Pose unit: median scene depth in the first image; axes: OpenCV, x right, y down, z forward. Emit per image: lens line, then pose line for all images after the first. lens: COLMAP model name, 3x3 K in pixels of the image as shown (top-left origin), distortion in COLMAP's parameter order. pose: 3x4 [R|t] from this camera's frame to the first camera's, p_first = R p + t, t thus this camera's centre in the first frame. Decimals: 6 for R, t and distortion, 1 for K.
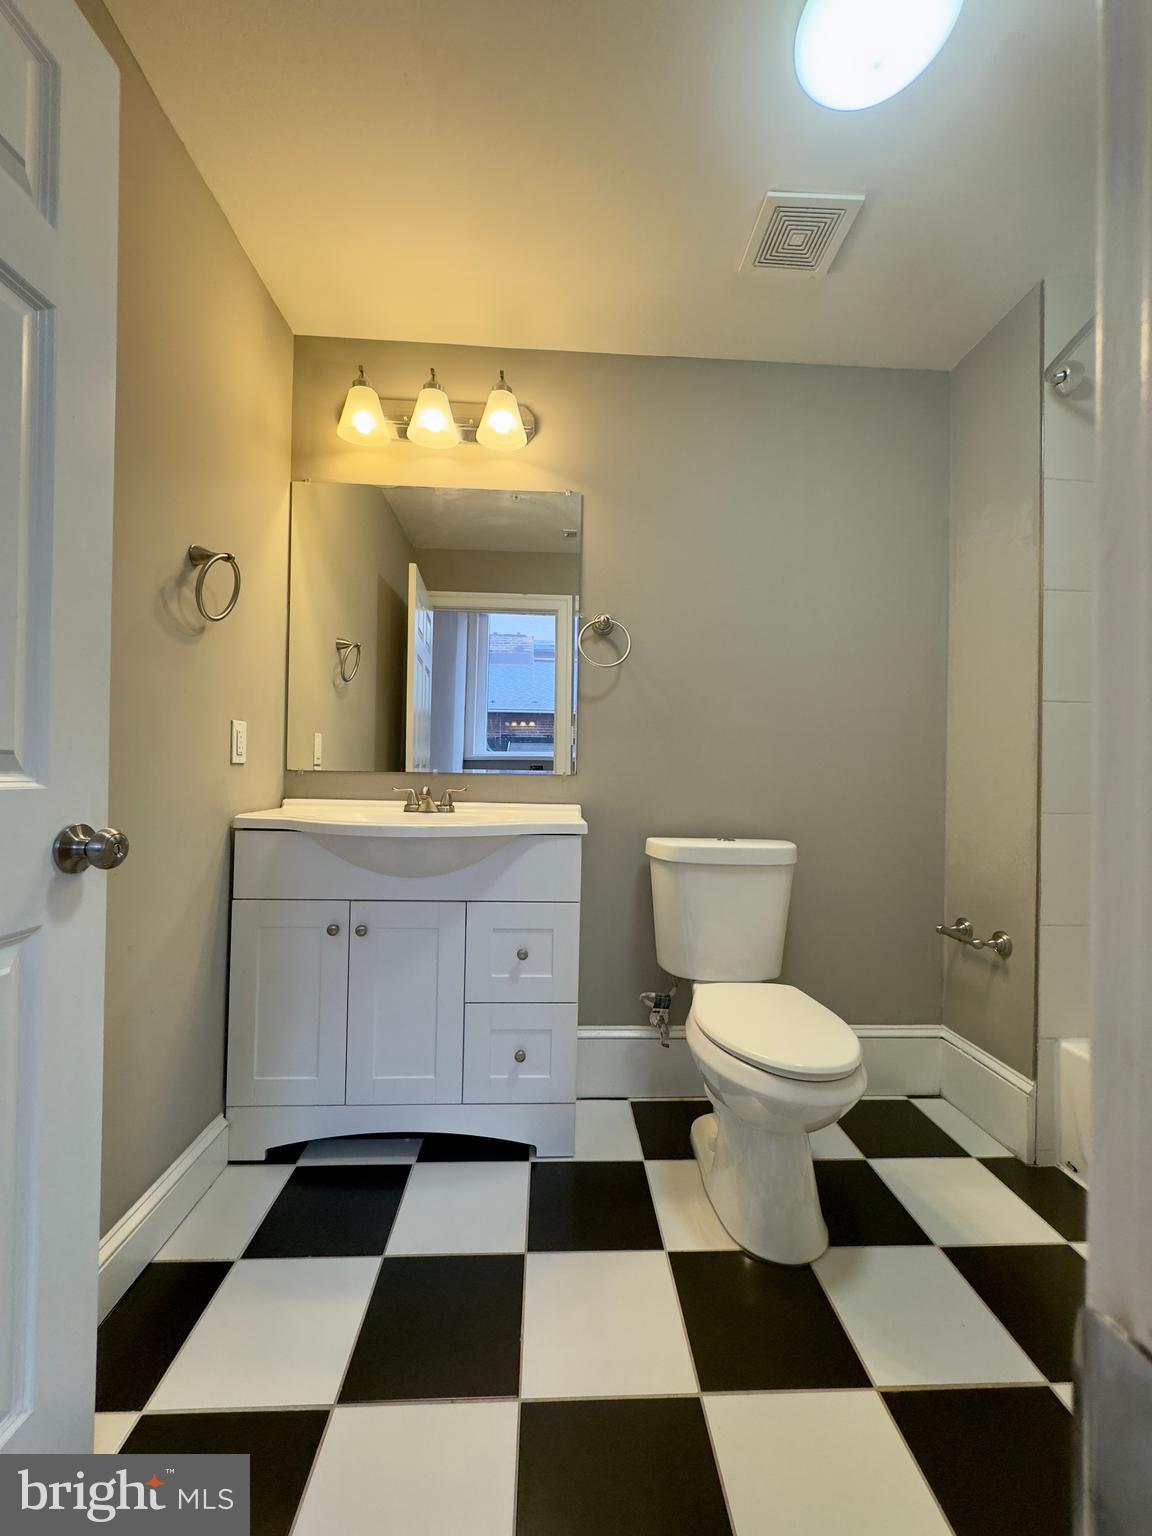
lens RADIAL K [[609.1, 0, 574.3], [0, 609.1, 767.5], [0, 0, 1]] dist [-0.006402, -0.000033]
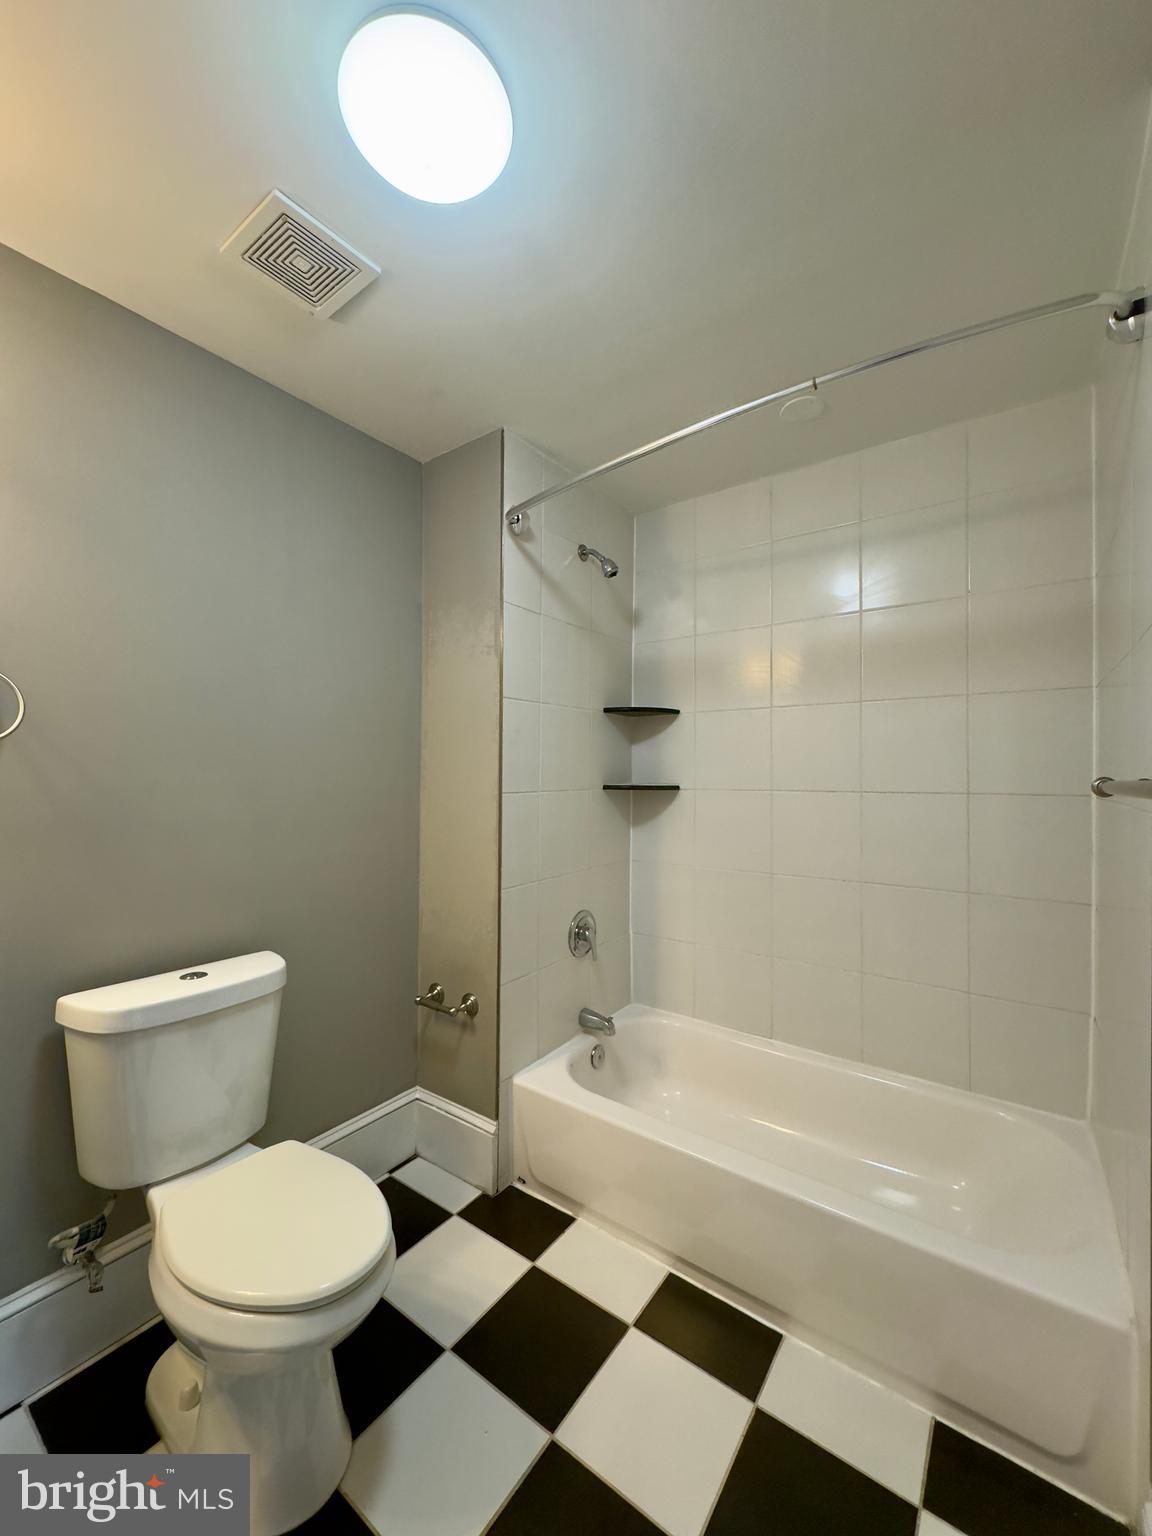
lens RADIAL K [[609.1, 0, 577.0], [0, 609.1, 768.0], [0, 0, 1]] dist [-0.006402, -0.000033]
pose [[0.624408, -0.003741, 0.781089, -0.047908], [-0.002243, 0.999976, 0.006582, -0.159162], [-0.781095, -0.005862, 0.624385, 0.153363]]
